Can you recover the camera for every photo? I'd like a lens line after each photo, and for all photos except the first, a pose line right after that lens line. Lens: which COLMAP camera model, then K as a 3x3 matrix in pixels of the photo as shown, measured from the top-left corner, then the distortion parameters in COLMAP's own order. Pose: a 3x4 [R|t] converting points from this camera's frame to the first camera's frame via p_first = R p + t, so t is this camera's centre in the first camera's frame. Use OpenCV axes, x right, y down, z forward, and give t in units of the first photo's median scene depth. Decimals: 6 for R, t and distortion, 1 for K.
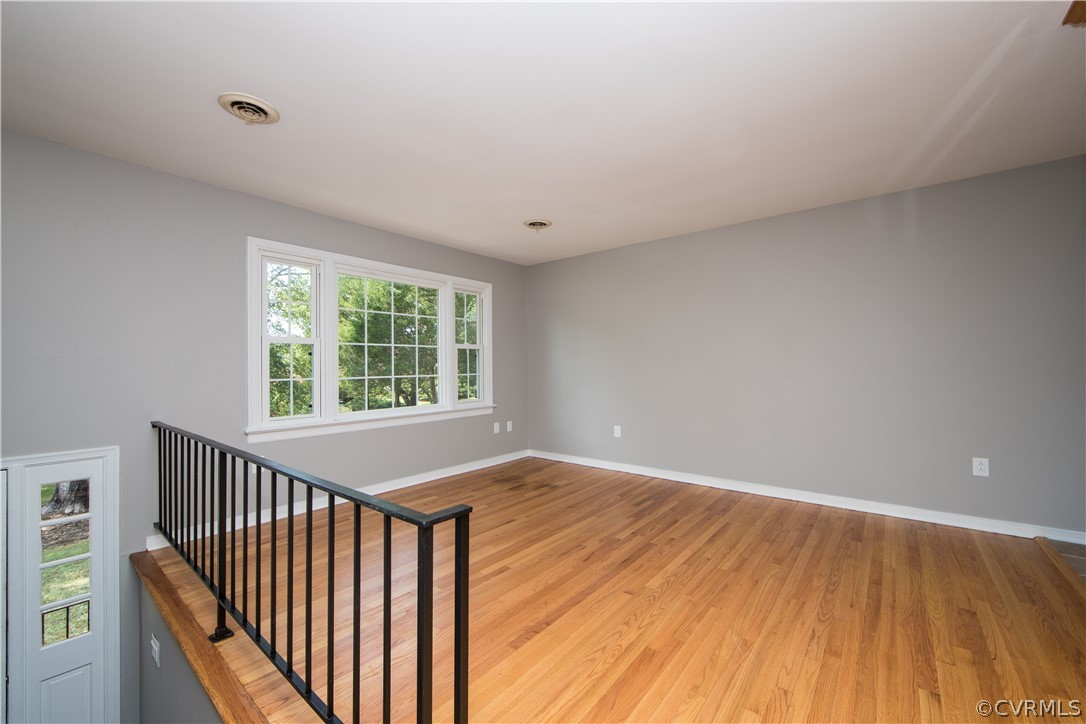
lens RADIAL K [[430.9, 0, 546.4], [0, 430.9, 362.0], [0, 0, 1]] dist [-0.009116, 0.000563]
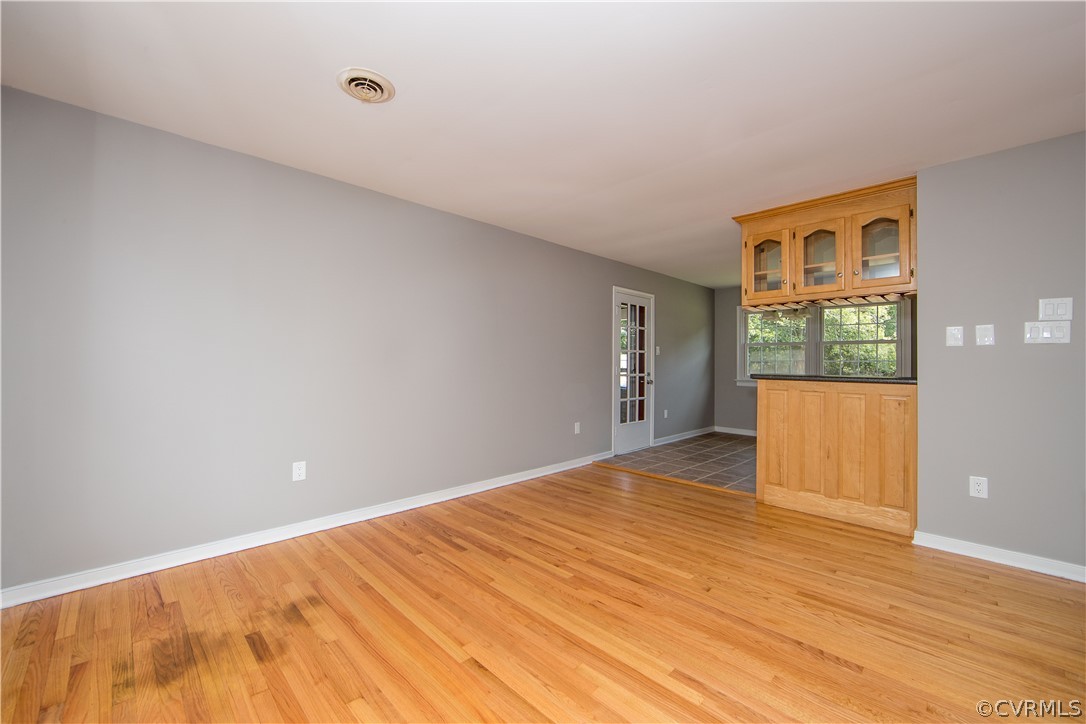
lens RADIAL K [[435.3, 0, 544.1], [0, 435.3, 363.2], [0, 0, 1]] dist [-0.010142, 0.000640]
pose [[0.105864, 0.007793, 0.994350, -0.539476], [-0.019341, 0.999796, -0.005776, 0.009394], [-0.994192, -0.018620, 0.105993, 0.794491]]
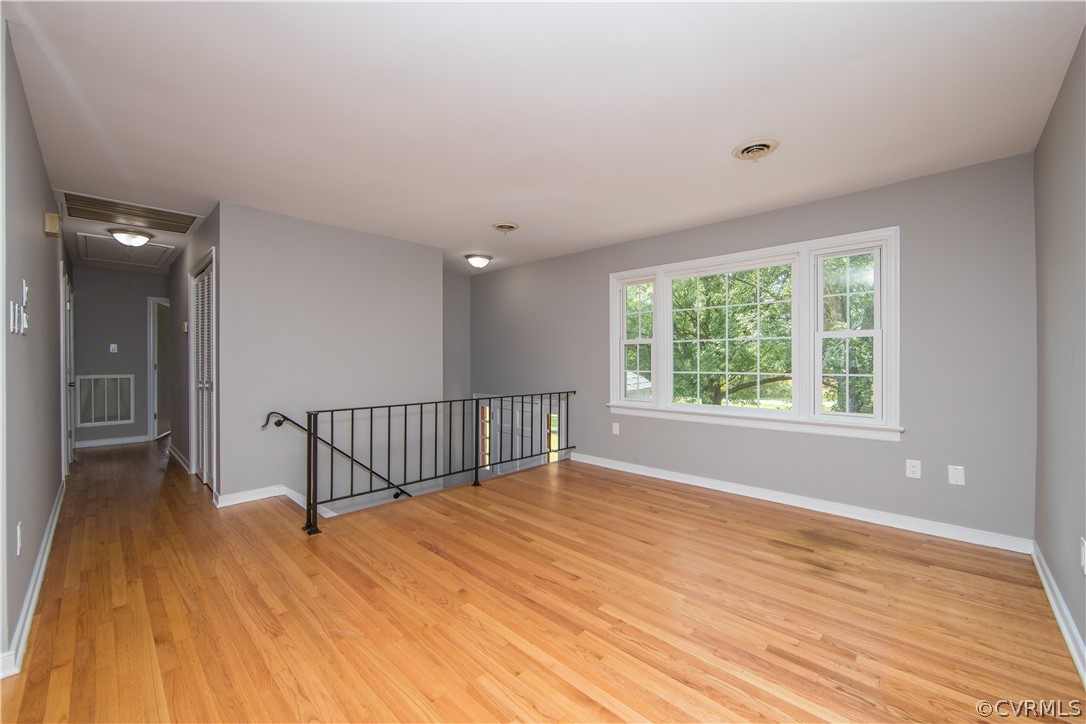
lens RADIAL K [[430.9, 0, 546.4], [0, 430.9, 362.0], [0, 0, 1]] dist [-0.009116, 0.000563]
pose [[-0.083129, 0.010428, -0.996484, 0.721609], [0.010266, 0.999901, 0.009607, -0.003439], [0.996486, -0.009432, -0.083228, 0.795835]]
